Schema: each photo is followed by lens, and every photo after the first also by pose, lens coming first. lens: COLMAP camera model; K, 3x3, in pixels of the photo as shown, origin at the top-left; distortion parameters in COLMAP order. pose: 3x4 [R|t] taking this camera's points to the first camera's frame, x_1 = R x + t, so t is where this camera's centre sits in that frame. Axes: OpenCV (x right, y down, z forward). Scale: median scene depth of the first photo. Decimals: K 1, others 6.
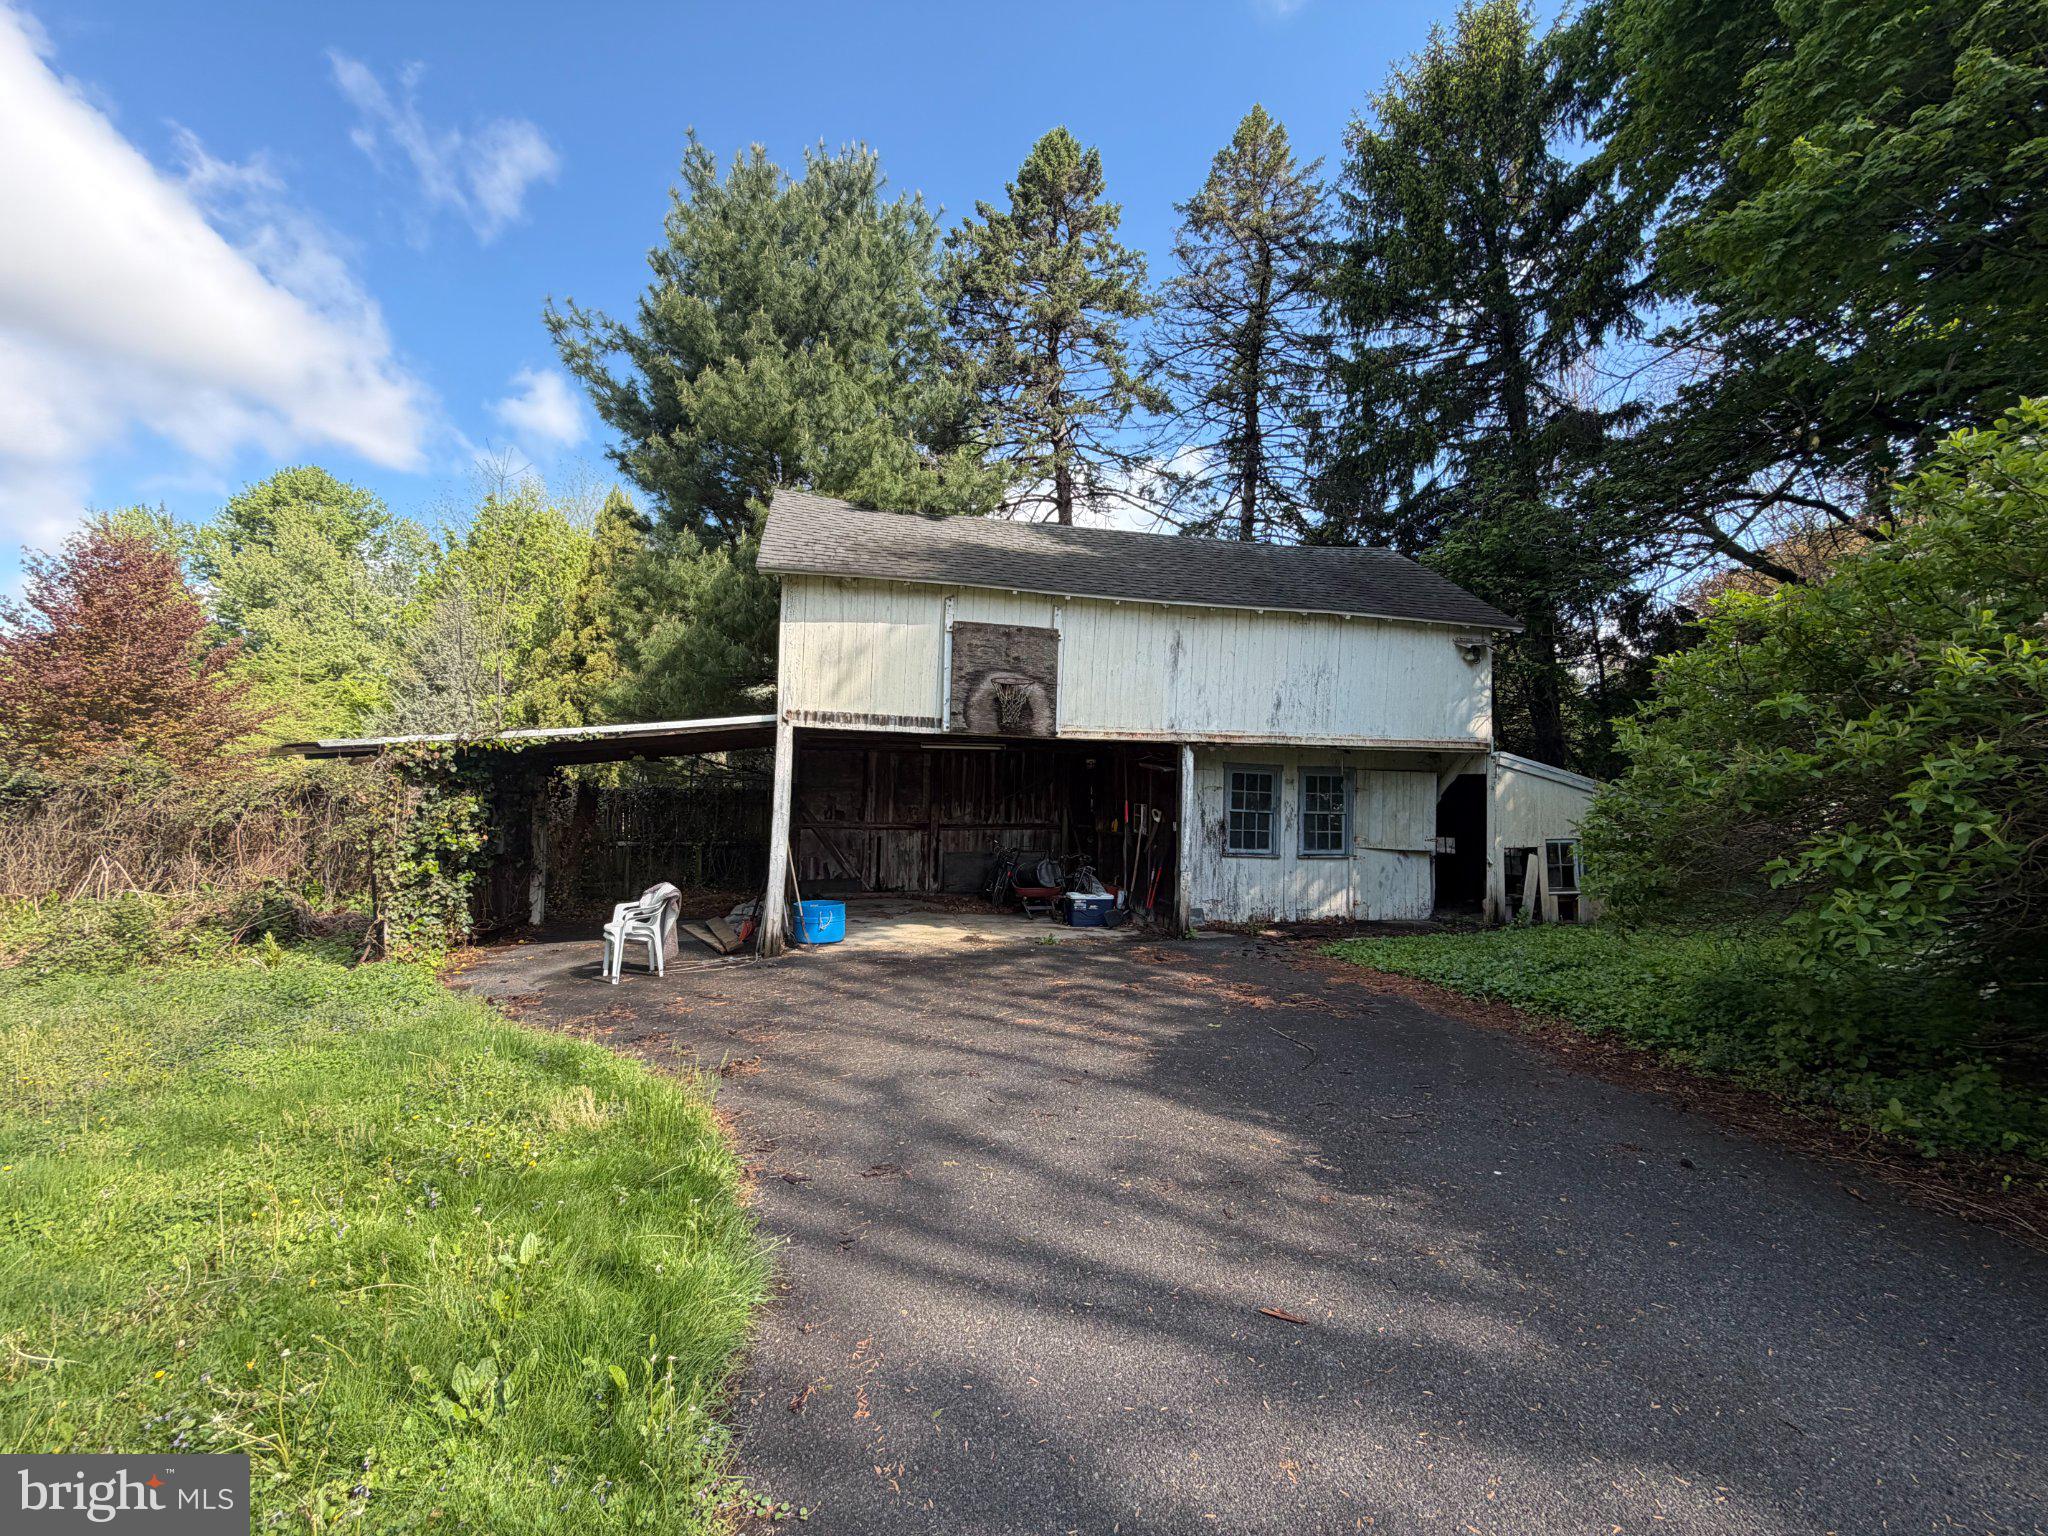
lens RADIAL K [[812.0, 0, 1025.9], [0, 812.0, 779.6], [0, 0, 1]] dist [-0.003028, 0.001212]
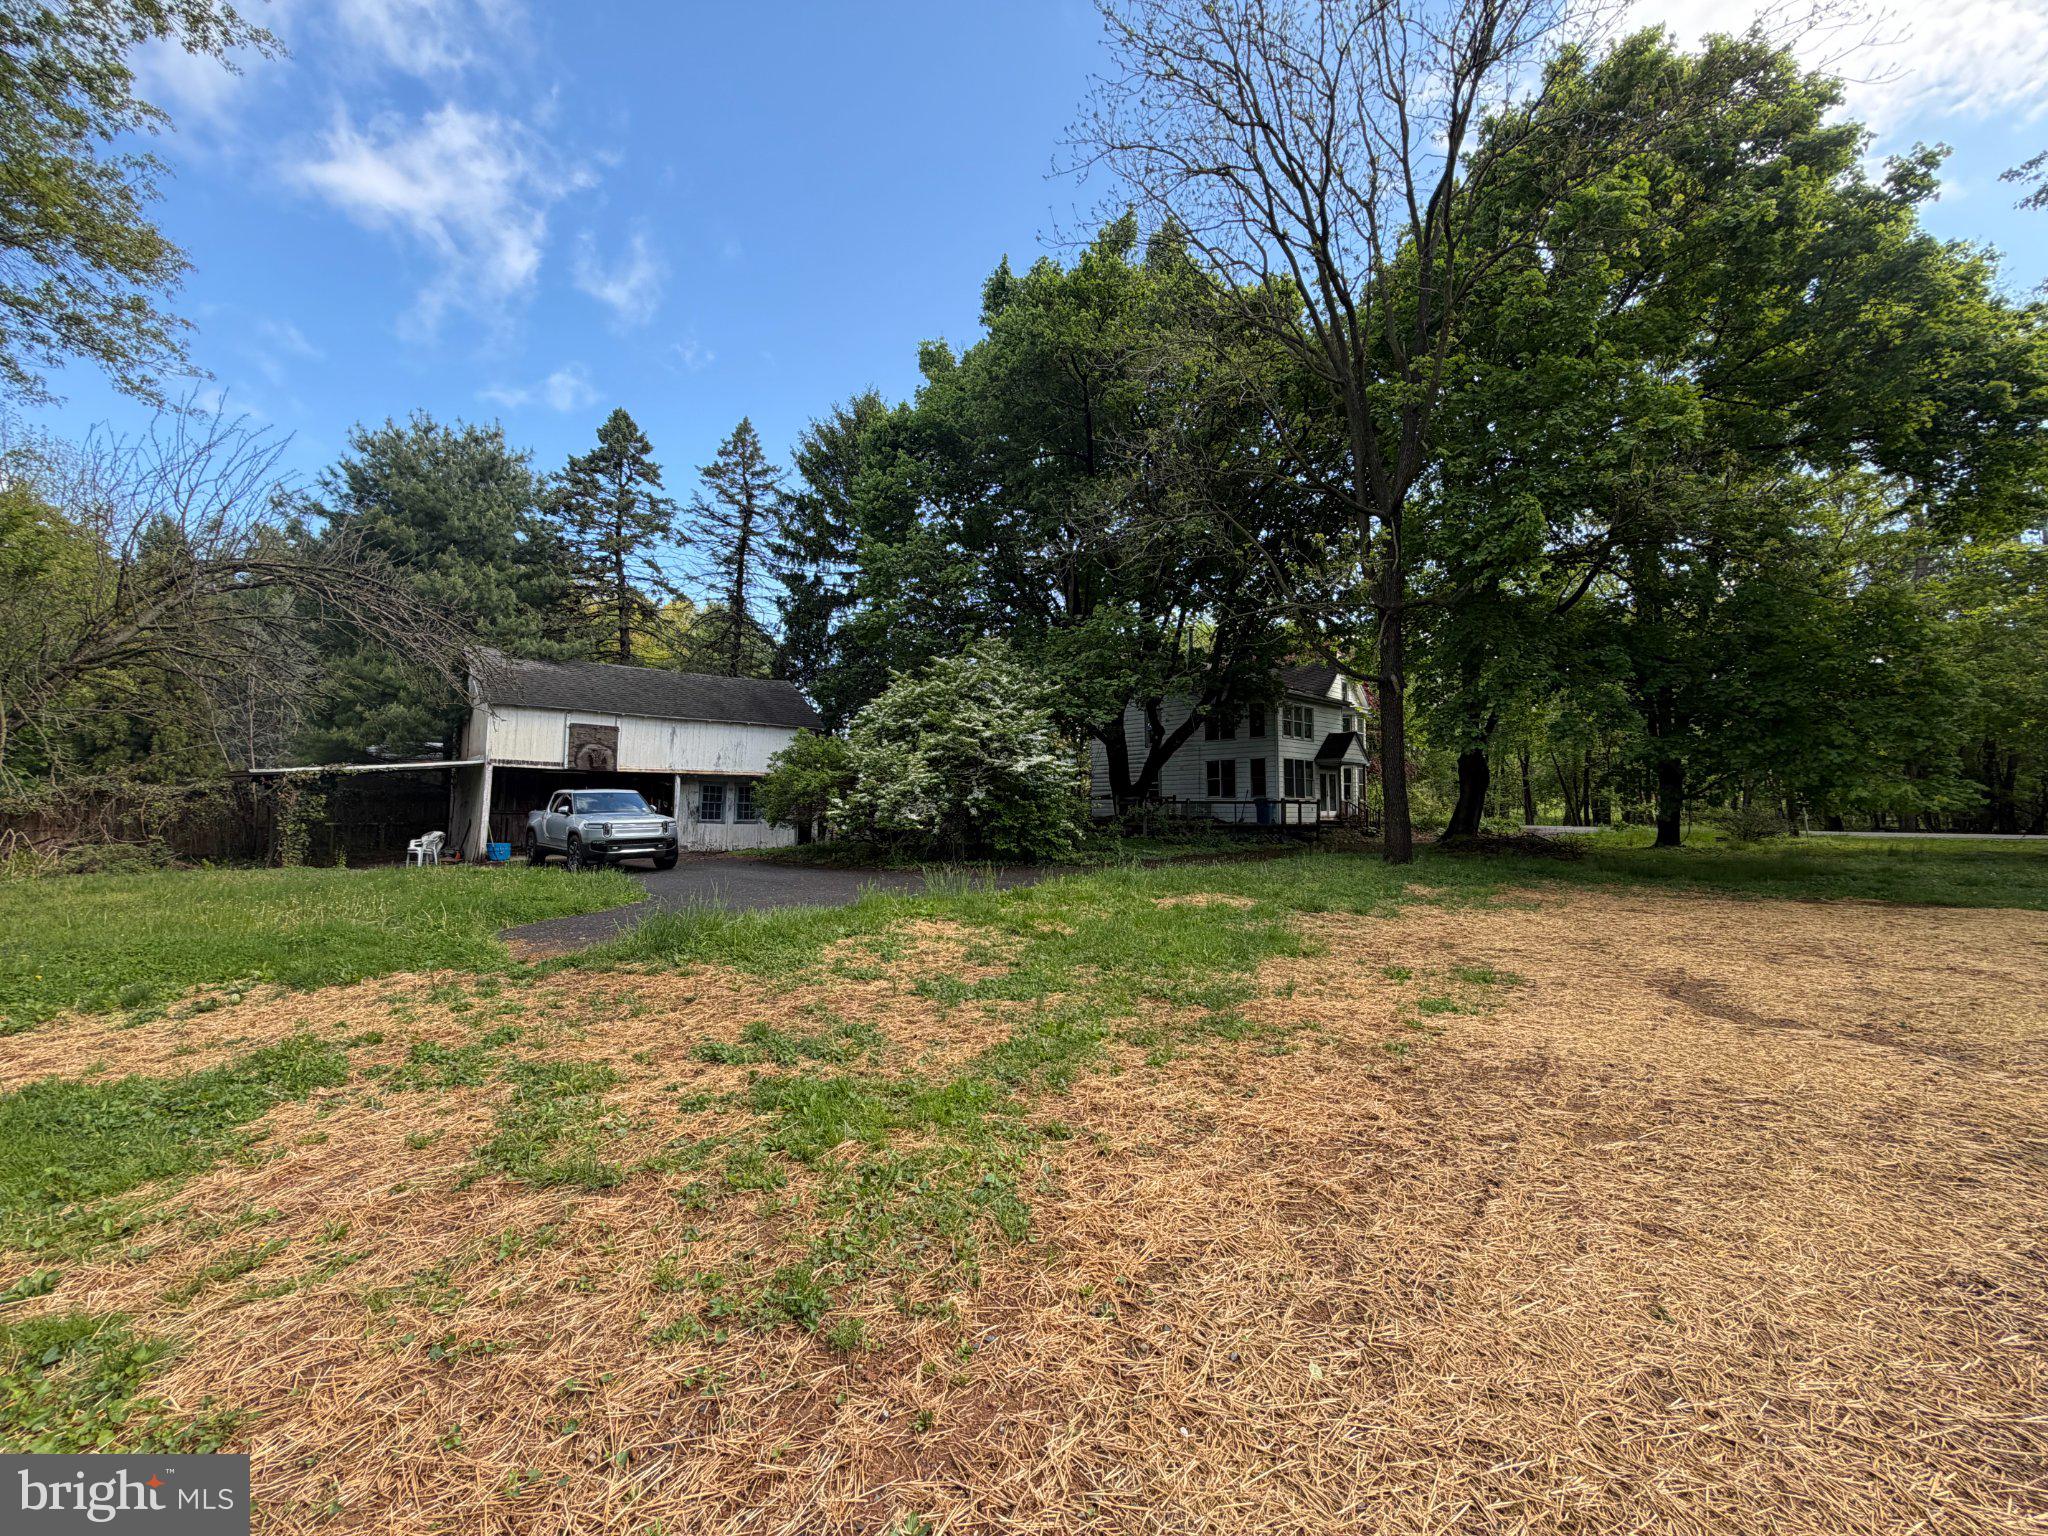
lens RADIAL K [[812.0, 0, 1019.3], [0, 812.0, 772.2], [0, 0, 1]] dist [-0.003028, 0.001212]
pose [[0.880044, 0.017104, 0.474584, -0.048254], [-0.012149, 0.999835, -0.013506, -0.027796], [-0.474736, 0.006120, 0.880107, -1.480543]]
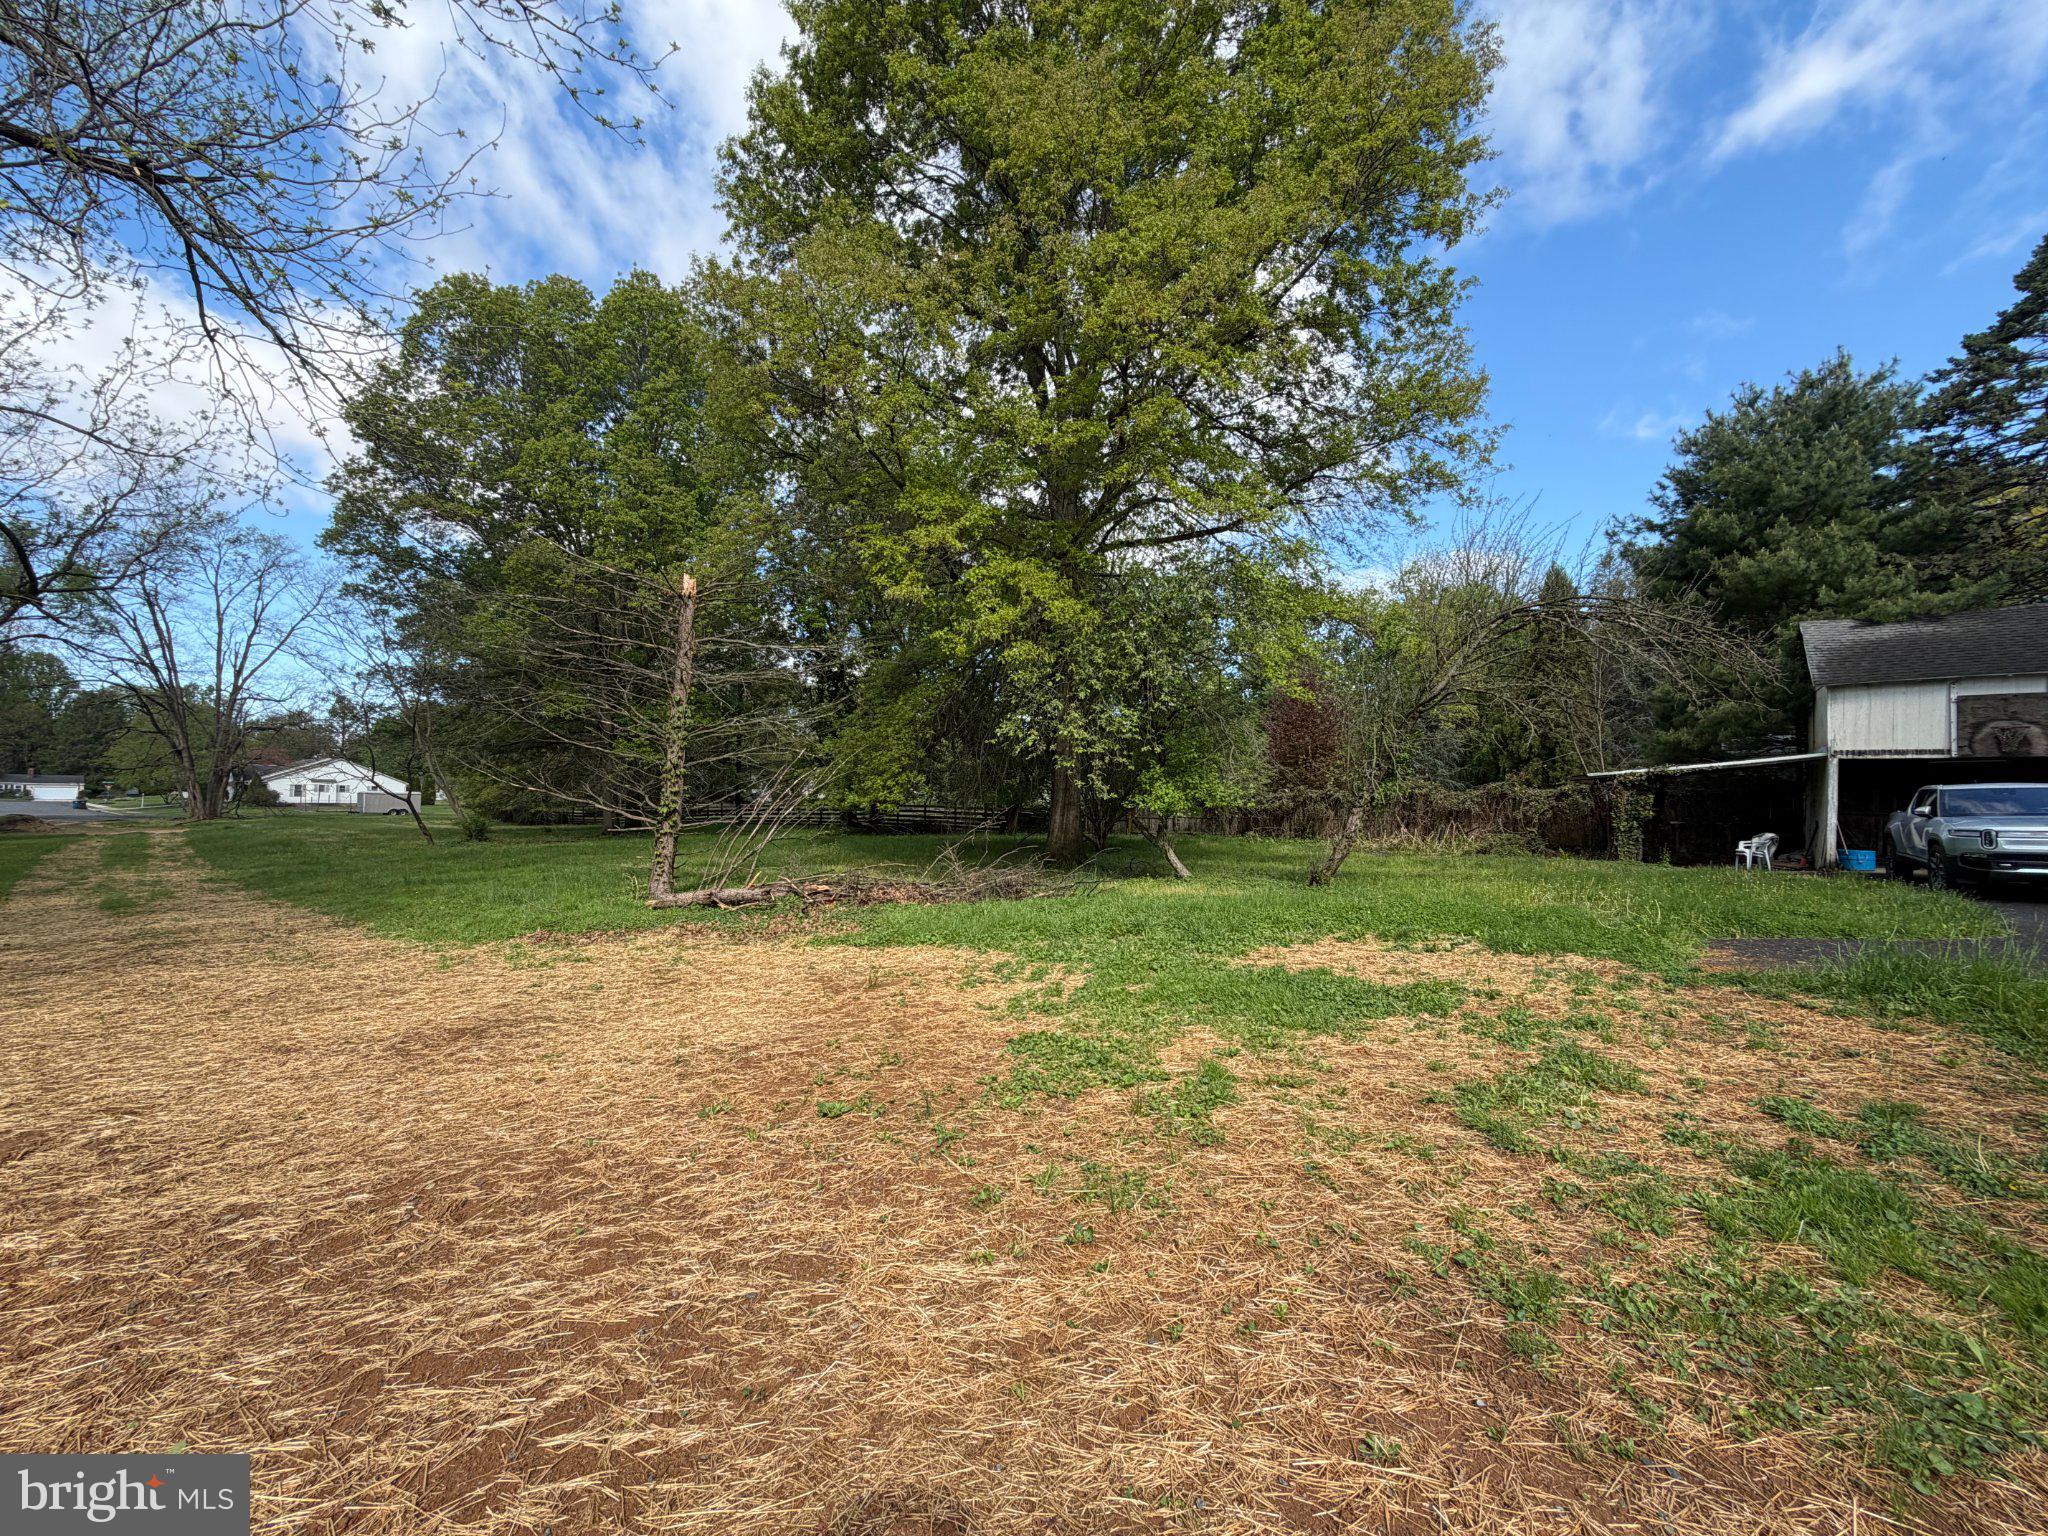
lens RADIAL K [[812.0, 0, 1009.1], [0, 812.0, 768.0], [0, 0, 1]] dist [-0.003028, 0.001212]
pose [[0.575031, -0.036916, -0.817298, 0.141196], [0.024162, 0.999312, -0.028138, -0.028869], [0.817775, -0.003568, 0.575528, -1.504276]]
